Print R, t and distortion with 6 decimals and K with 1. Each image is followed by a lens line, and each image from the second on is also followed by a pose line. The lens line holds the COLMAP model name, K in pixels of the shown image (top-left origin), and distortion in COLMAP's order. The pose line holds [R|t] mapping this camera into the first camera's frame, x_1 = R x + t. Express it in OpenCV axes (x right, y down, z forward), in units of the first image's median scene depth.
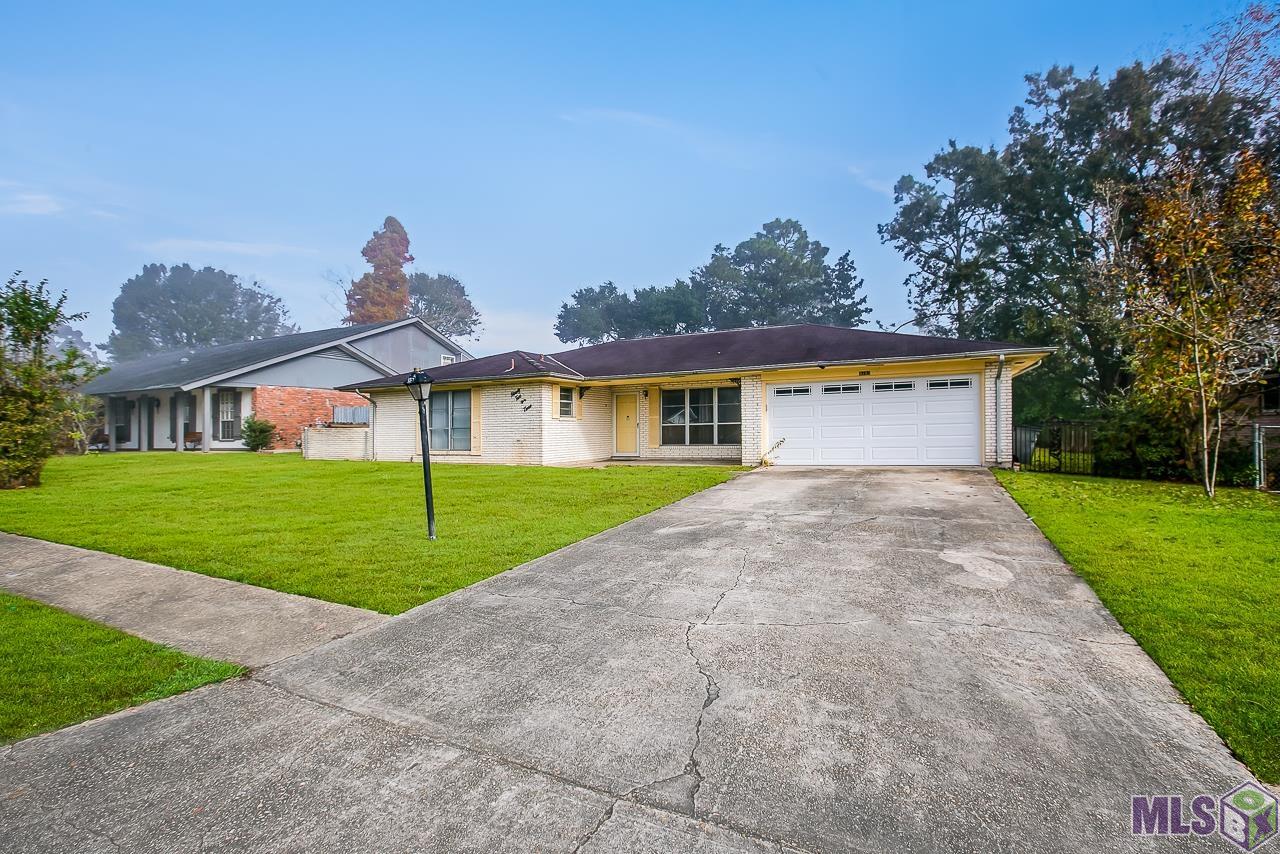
lens RADIAL K [[585.7, 0, 672.6], [0, 585.7, 427.3], [0, 0, 1]] dist [-0.048932, 0.000715]
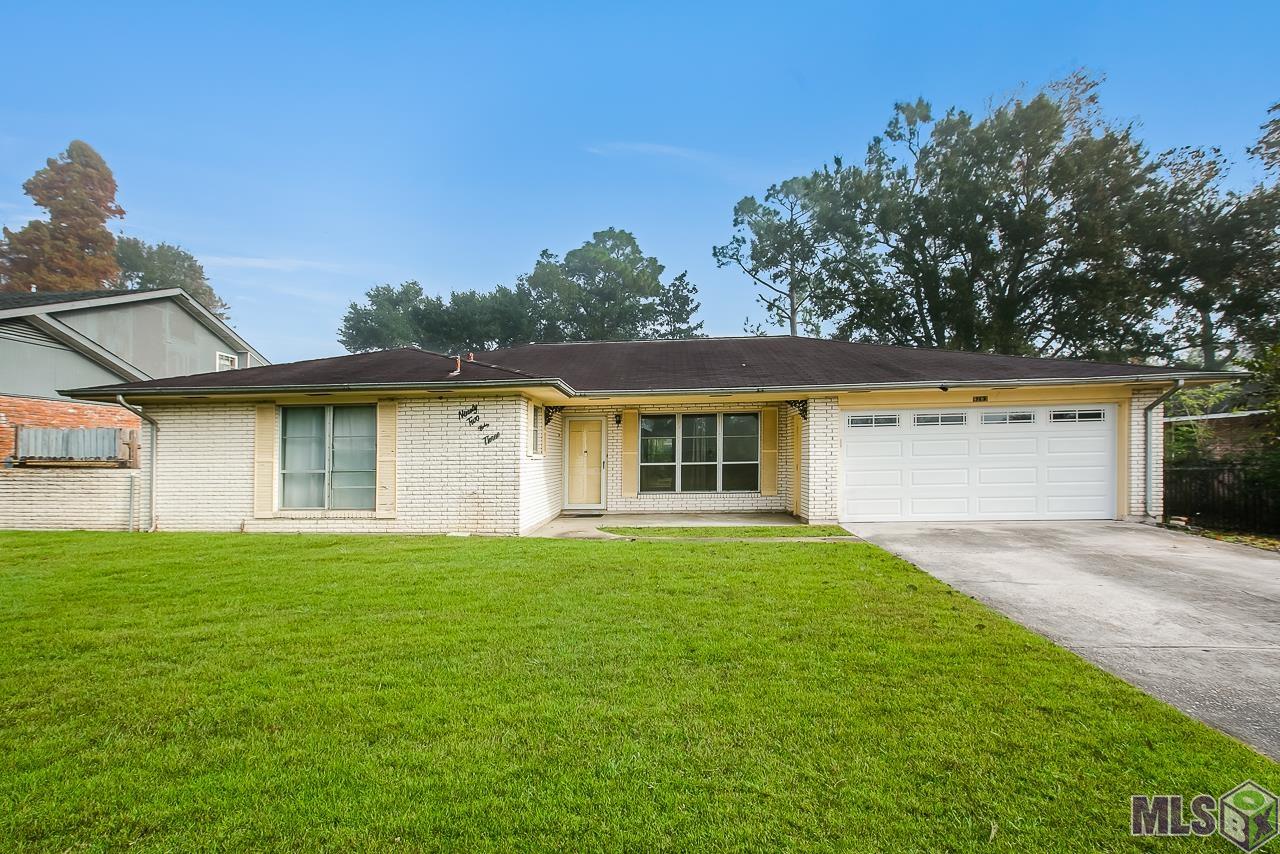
lens RADIAL K [[606.6, 0, 640.8], [0, 606.6, 462.1], [0, 0, 1]] dist [-0.024790, 0.020582]
pose [[0.945140, 0.000695, 0.326666, -0.197972], [-0.003123, 0.999971, 0.006907, -0.008811], [-0.326651, -0.007548, 0.945115, 0.238703]]
